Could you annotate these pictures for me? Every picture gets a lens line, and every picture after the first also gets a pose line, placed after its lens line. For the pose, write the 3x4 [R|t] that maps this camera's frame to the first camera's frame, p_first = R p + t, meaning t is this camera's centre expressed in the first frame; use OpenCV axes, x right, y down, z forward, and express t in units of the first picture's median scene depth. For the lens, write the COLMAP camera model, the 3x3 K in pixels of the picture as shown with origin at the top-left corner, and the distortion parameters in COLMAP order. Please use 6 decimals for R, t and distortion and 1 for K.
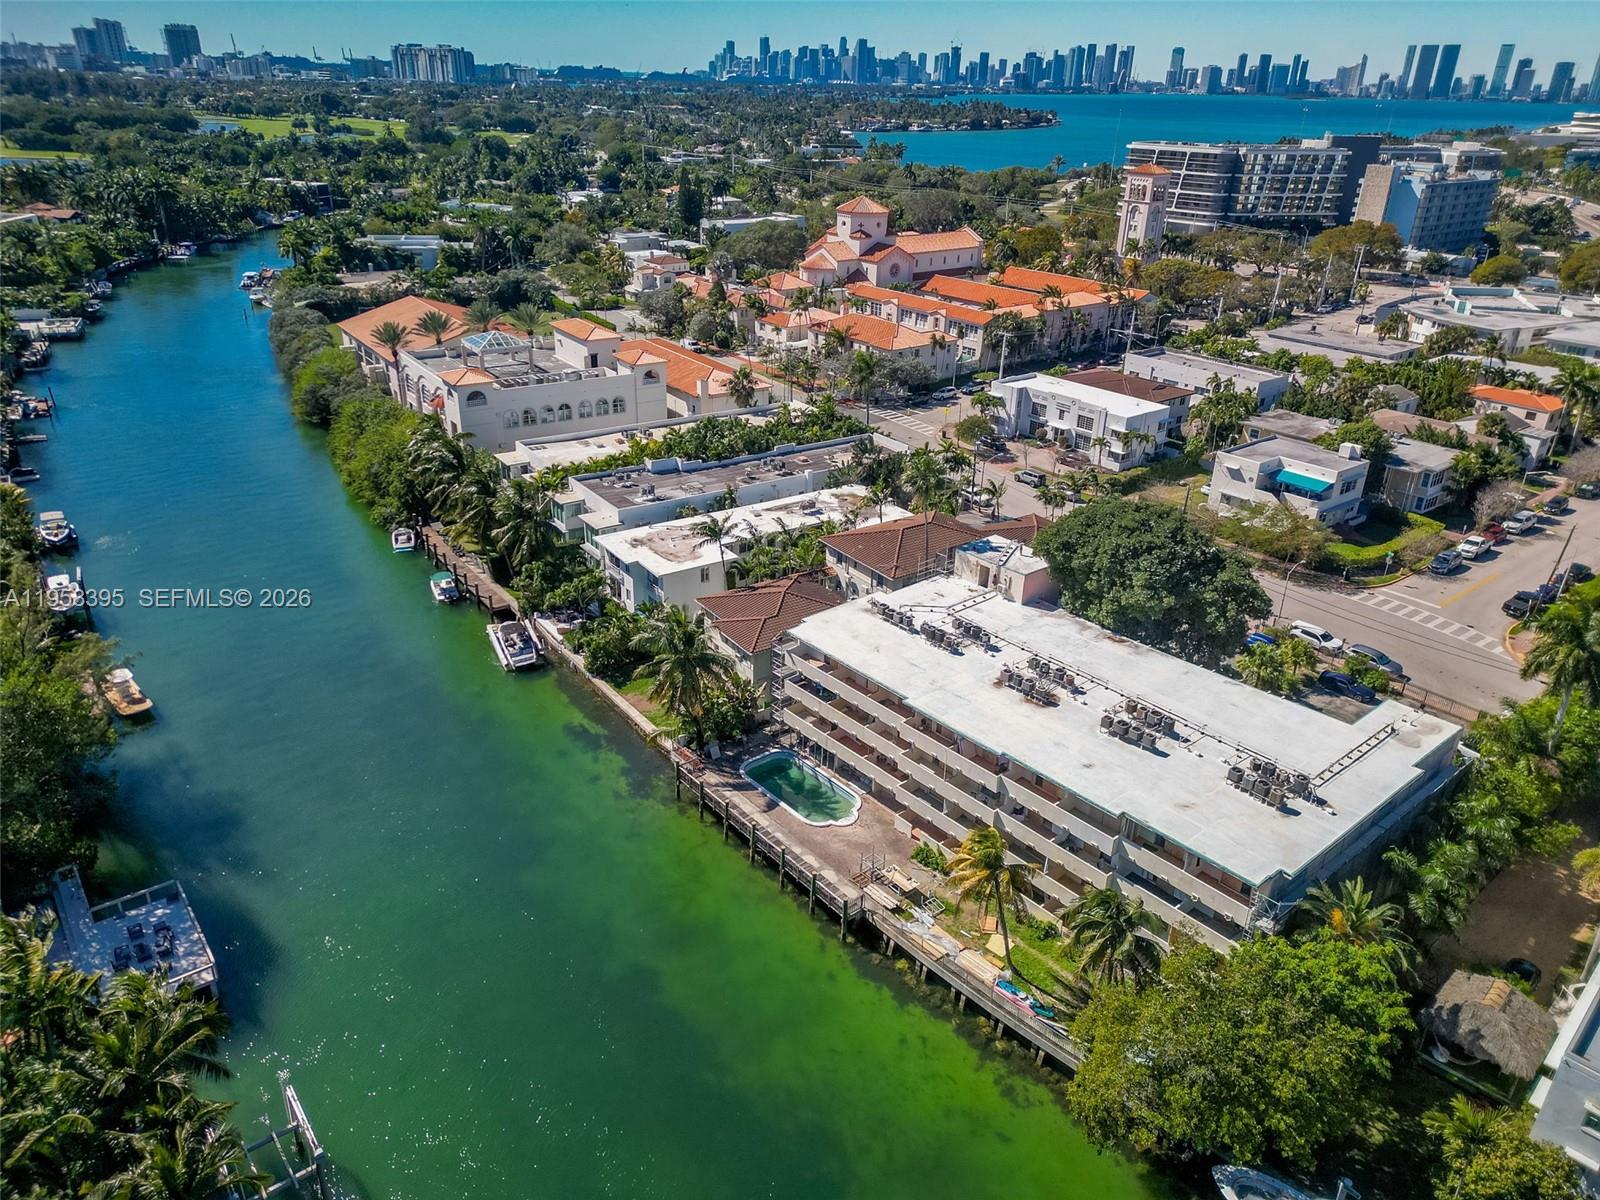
lens RADIAL K [[1116.5, 0, 800.0], [0, 1116.5, 600.0], [0, 0, 1]] dist [0.083462, -0.085781]
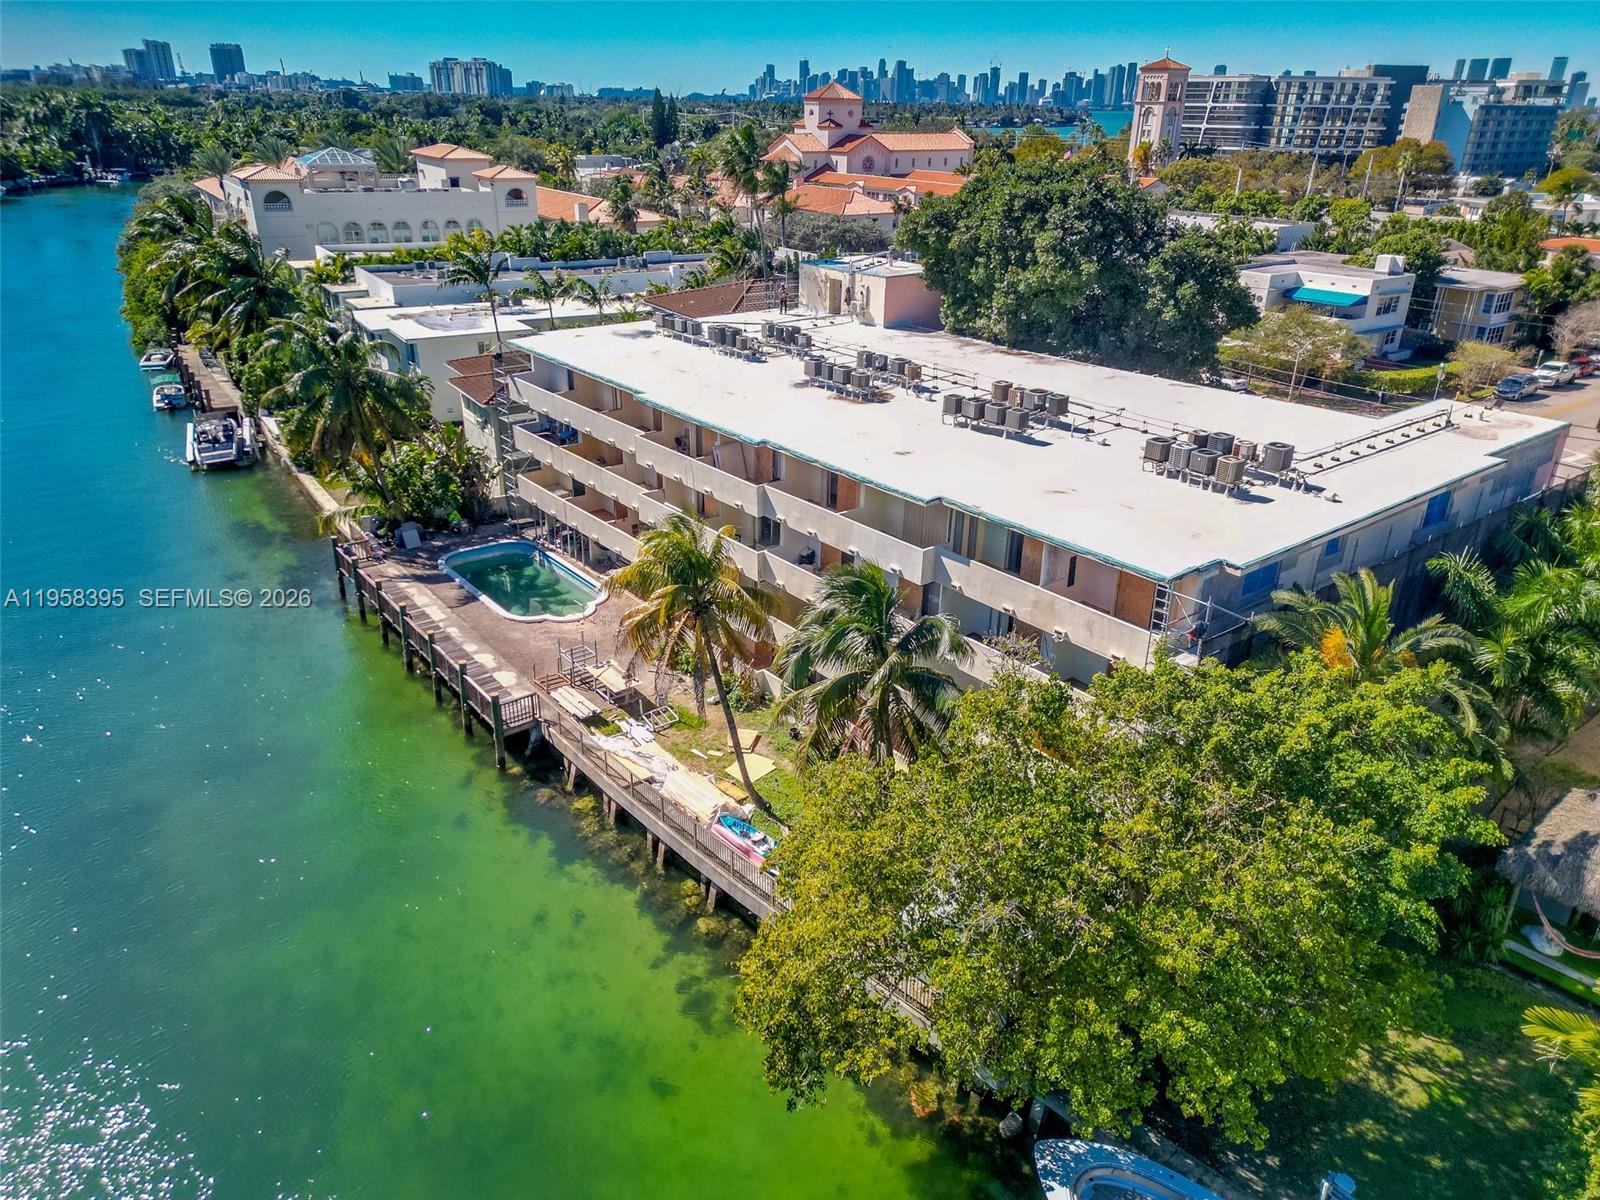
lens RADIAL K [[1116.5, 0, 800.0], [0, 1116.5, 600.0], [0, 0, 1]] dist [0.083462, -0.085781]
pose [[0.999394, 0.008618, -0.033725, 0.196231], [-0.009317, 0.999744, -0.020631, 0.205327], [0.033538, 0.020933, 0.999218, 0.380521]]
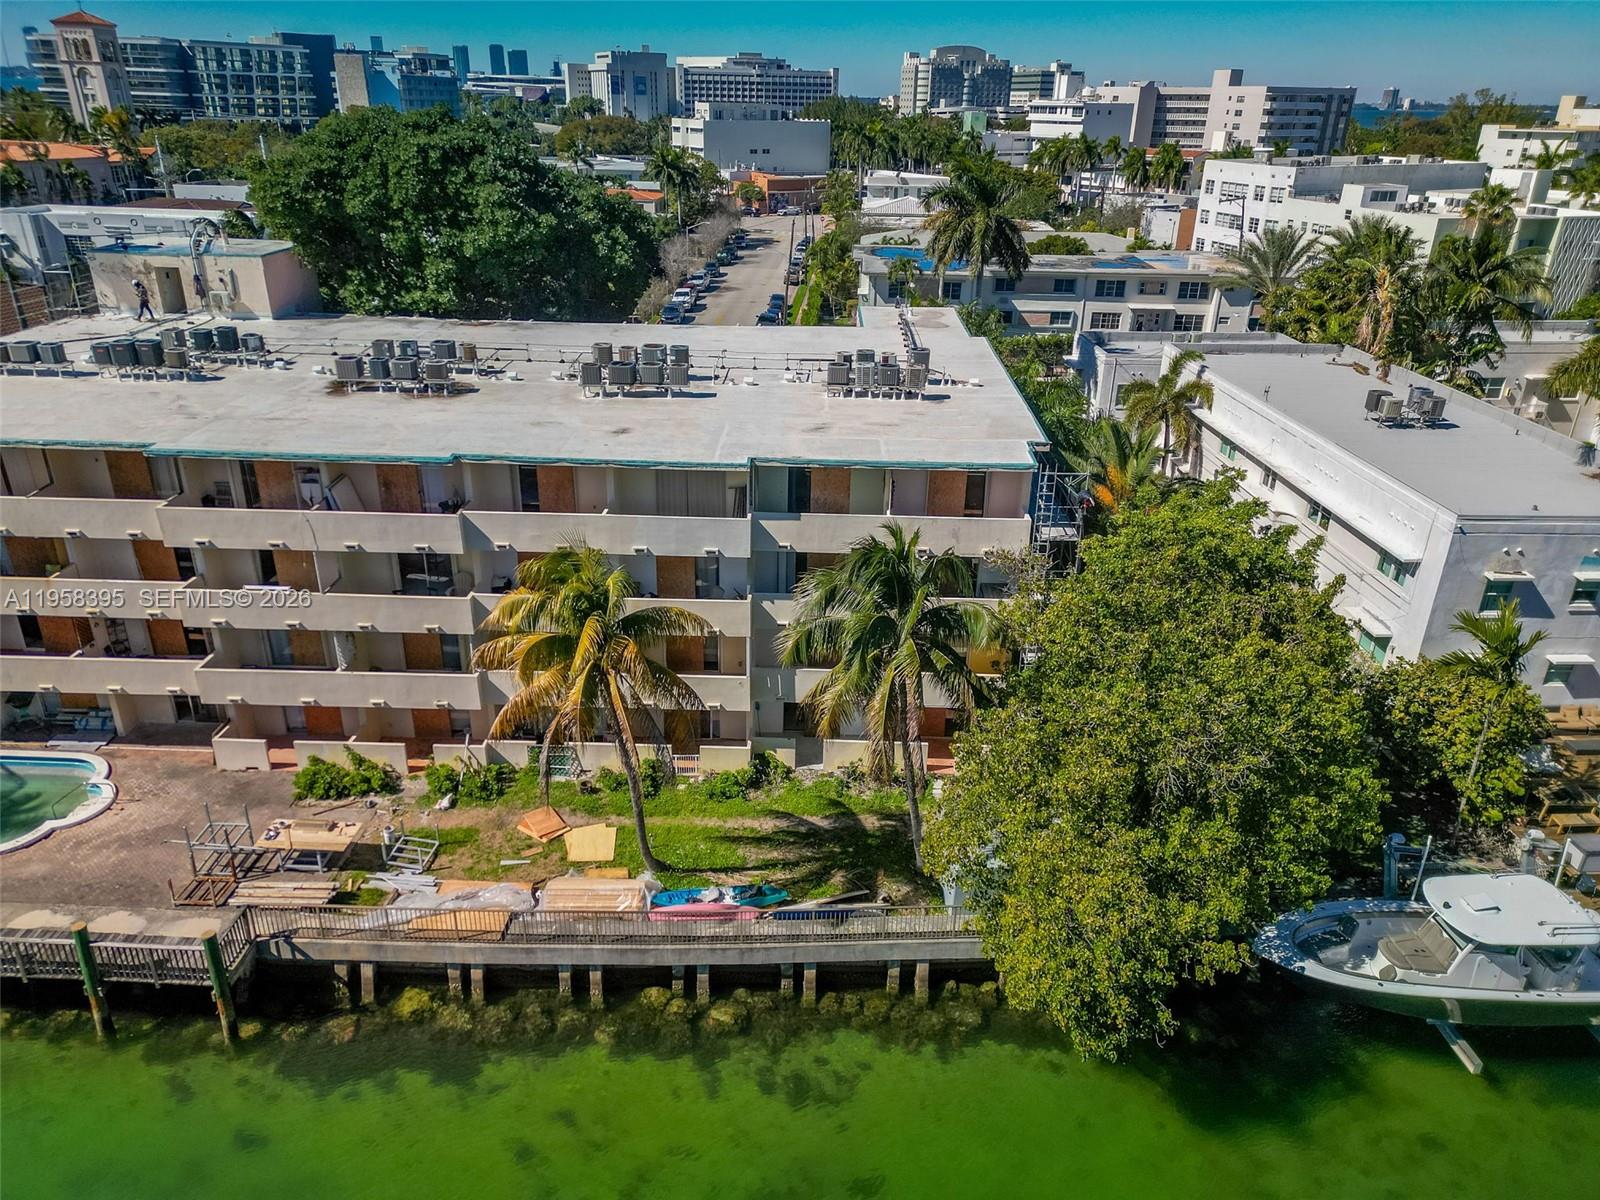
lens RADIAL K [[1114.5, 0, 800.0], [0, 1114.5, 600.0], [0, 0, 1]] dist [0.039892, -0.003362]
pose [[0.670208, -0.314899, 0.672056, -0.040648], [0.312572, 0.941062, 0.129232, 0.157005], [-0.673142, 0.123454, 0.729136, 0.521736]]
